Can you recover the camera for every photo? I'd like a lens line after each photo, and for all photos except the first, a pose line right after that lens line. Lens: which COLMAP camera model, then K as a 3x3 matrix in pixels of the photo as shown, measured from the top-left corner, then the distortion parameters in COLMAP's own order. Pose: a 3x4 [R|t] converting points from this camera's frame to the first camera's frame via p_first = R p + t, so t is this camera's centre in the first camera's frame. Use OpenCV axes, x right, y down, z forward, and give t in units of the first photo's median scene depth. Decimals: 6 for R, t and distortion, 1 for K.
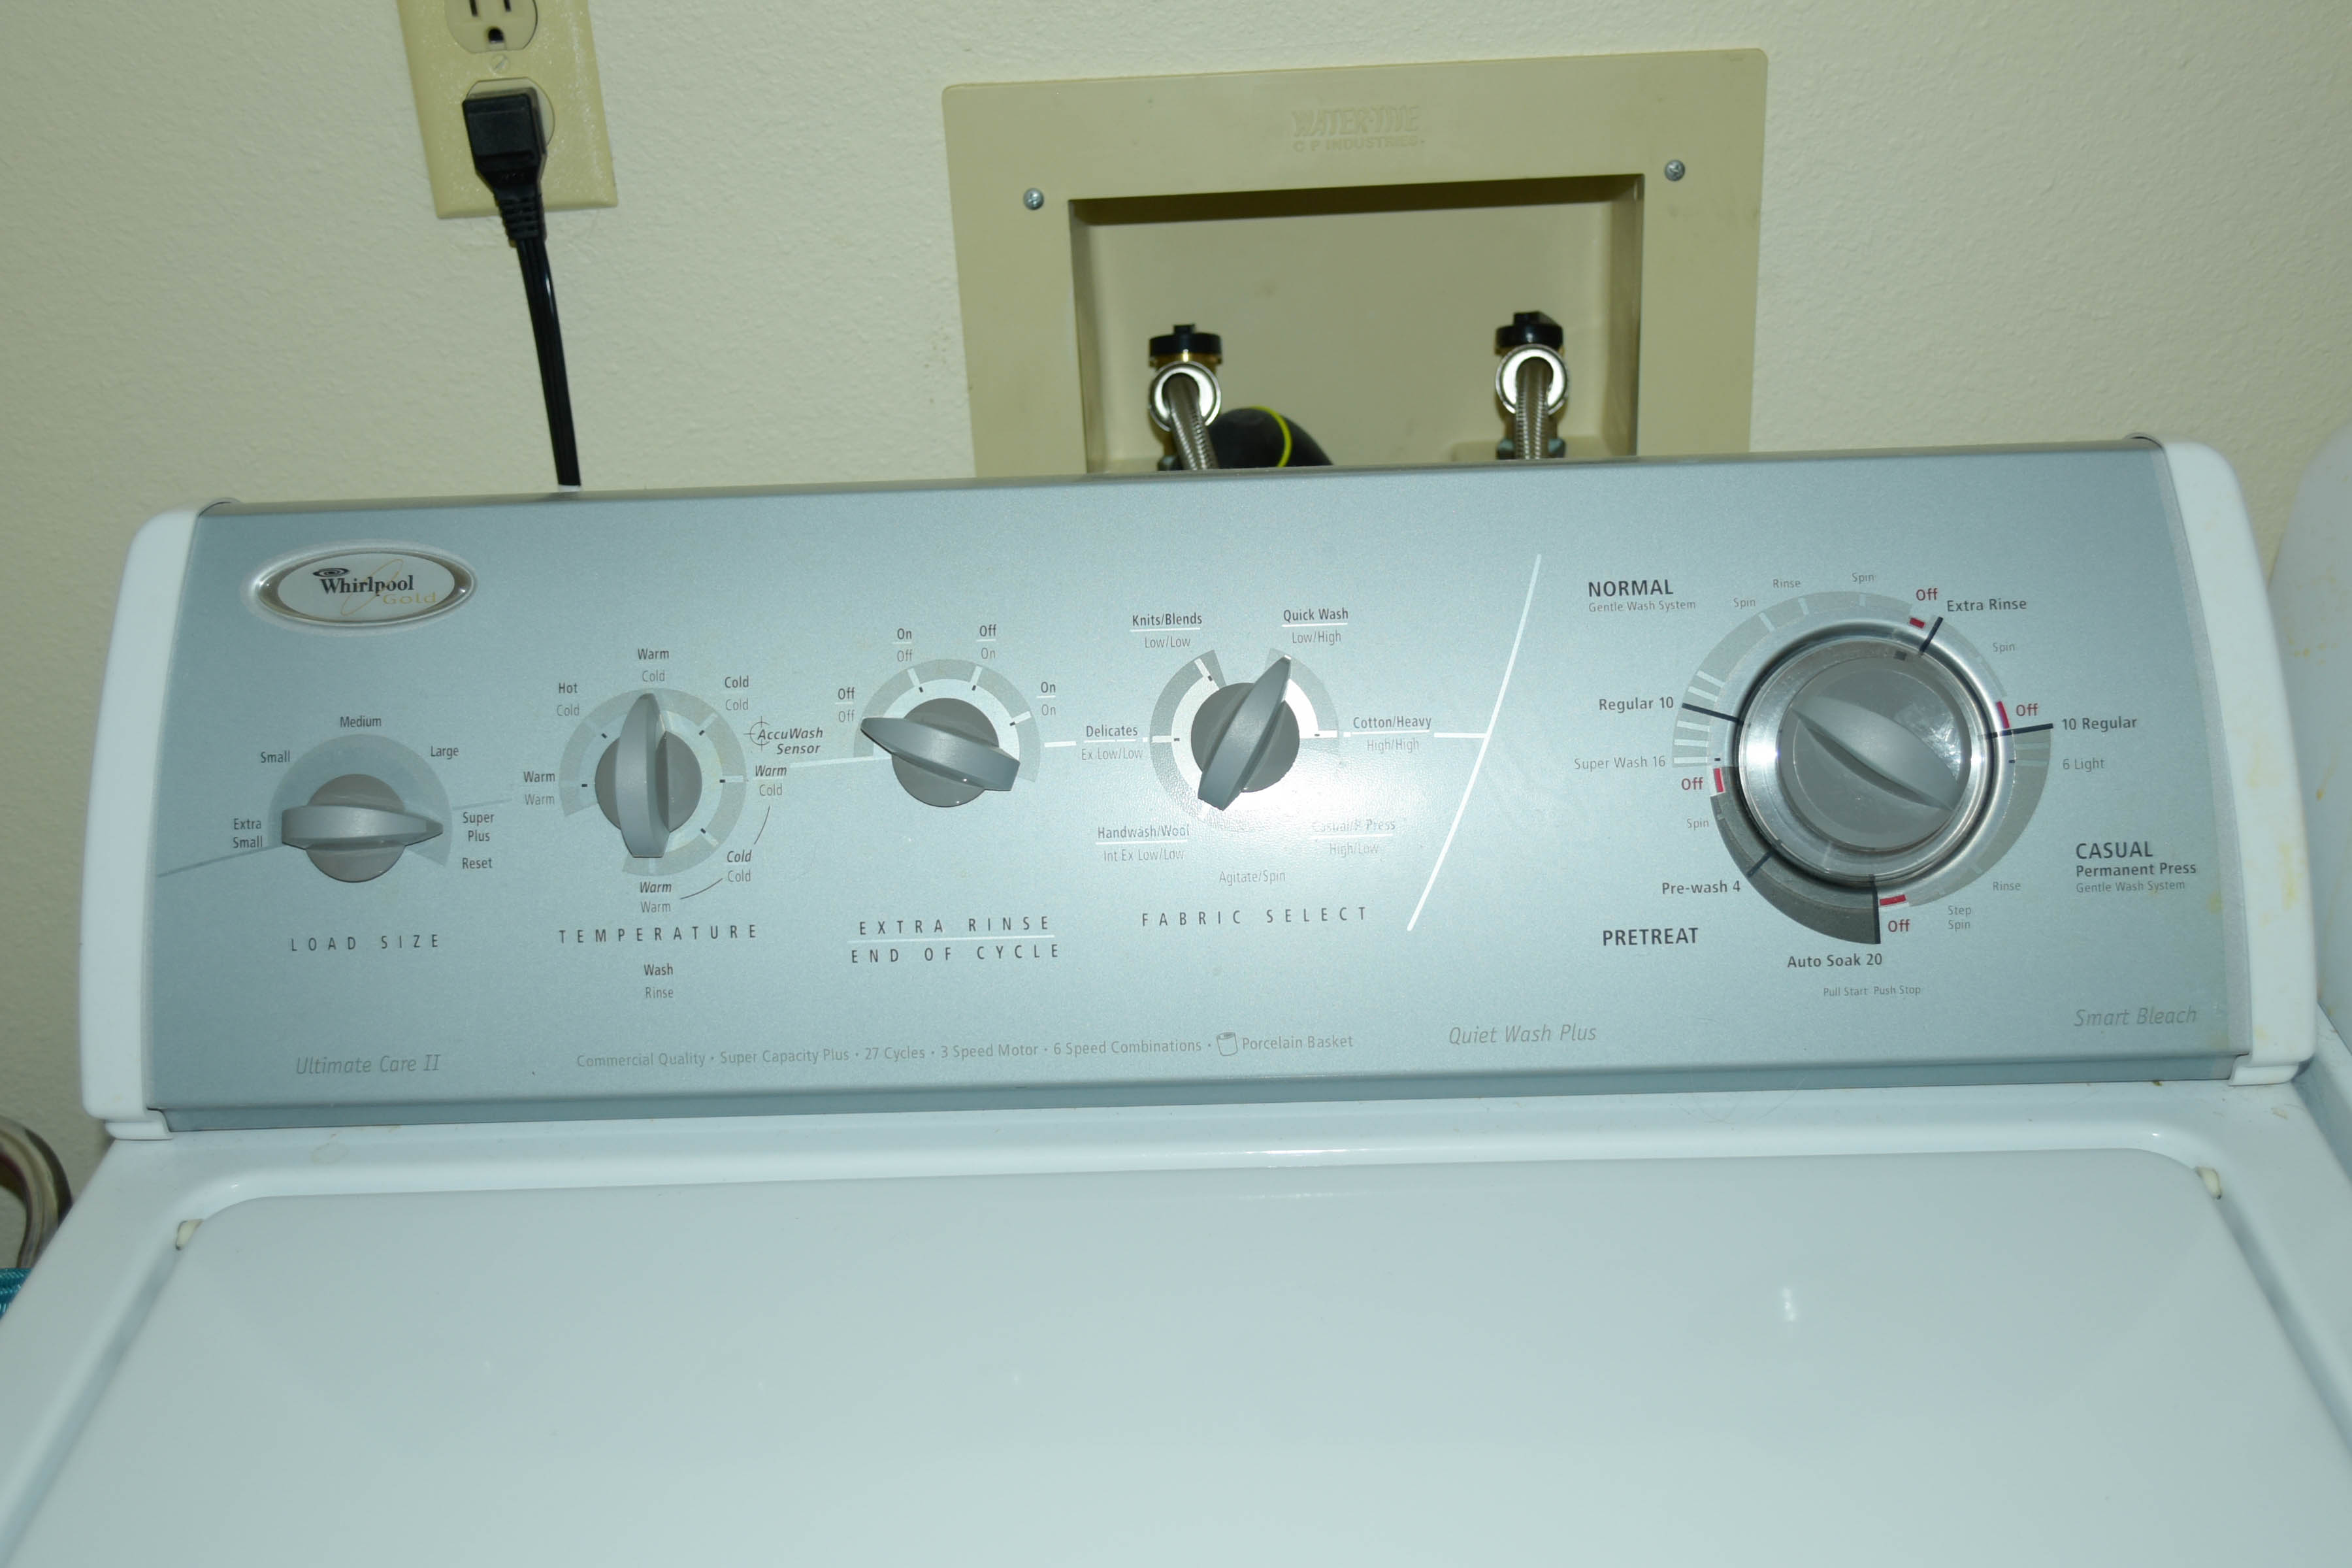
lens RADIAL K [[2767.4, 0, 1164.9], [0, 2767.4, 776.6], [0, 0, 1]] dist [-0.034429, 0.000000]
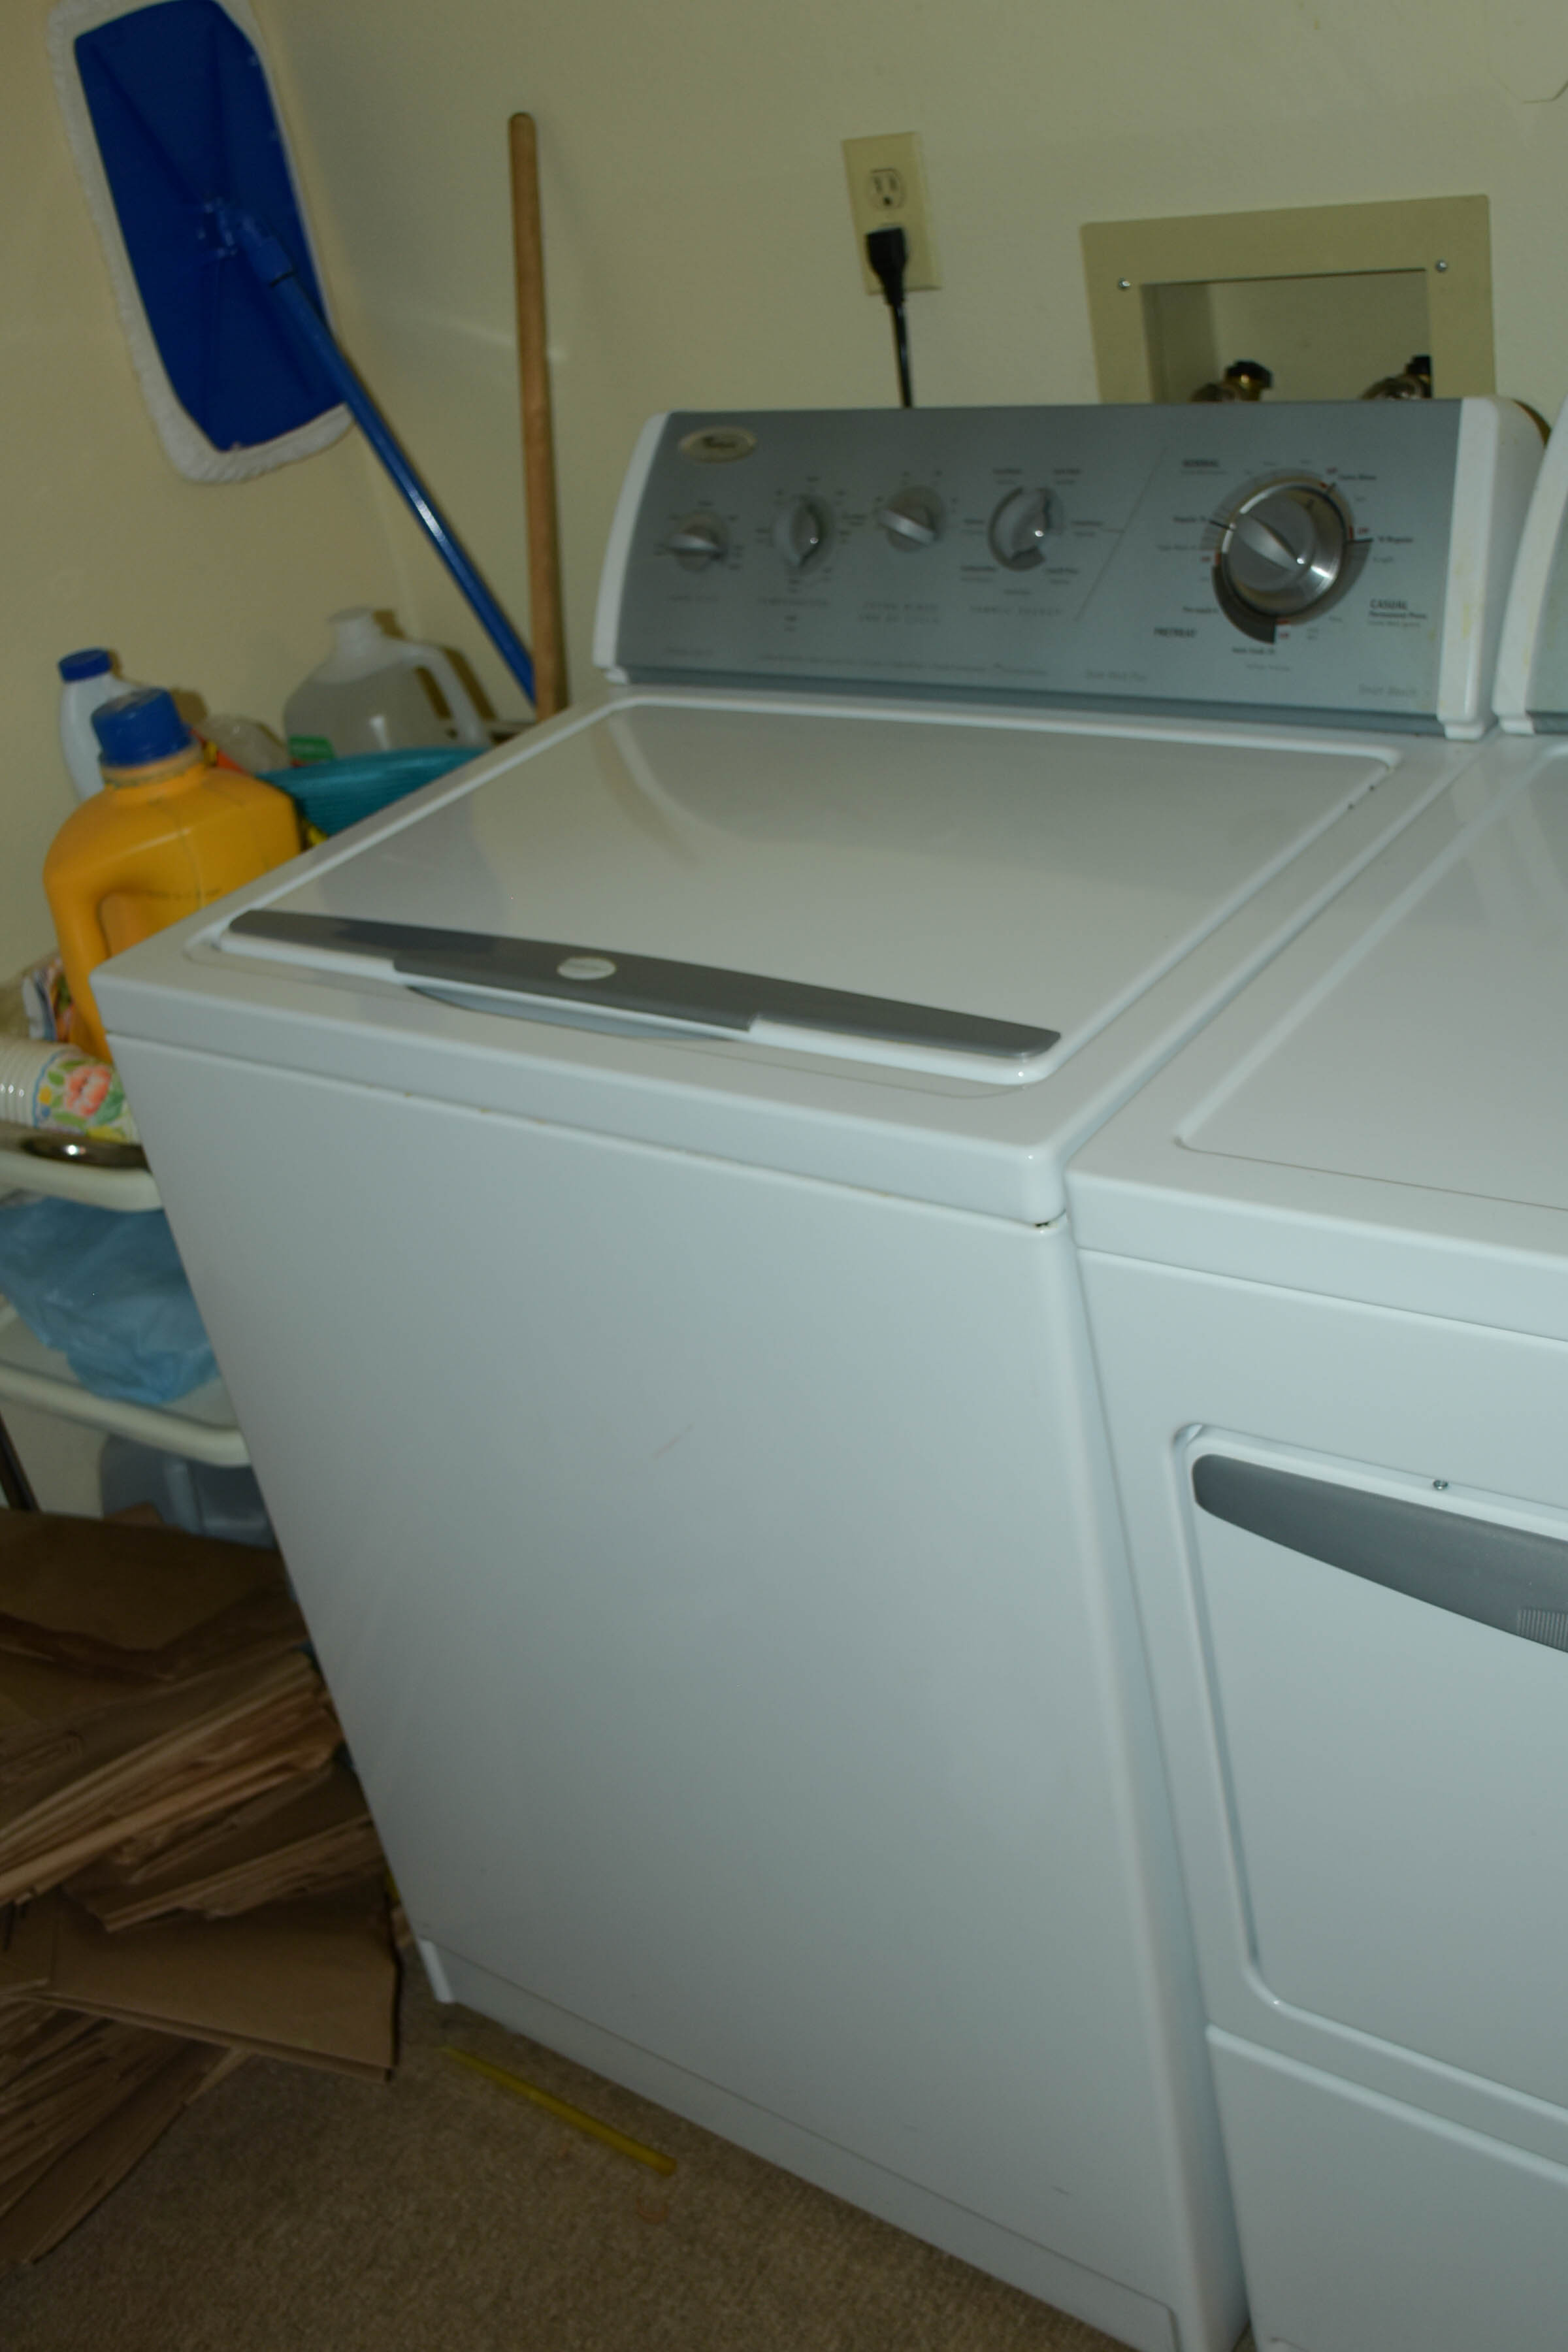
lens RADIAL K [[2472.2, 0, 783.9], [0, 2472.2, 1155.3], [0, 0, 1]] dist [-0.024570, 0.000000]
pose [[0.808268, 0.191129, -0.556932, 1.034442], [-0.138452, 0.981023, 0.135735, 0.229677], [0.572306, -0.032602, 0.819392, -0.690303]]
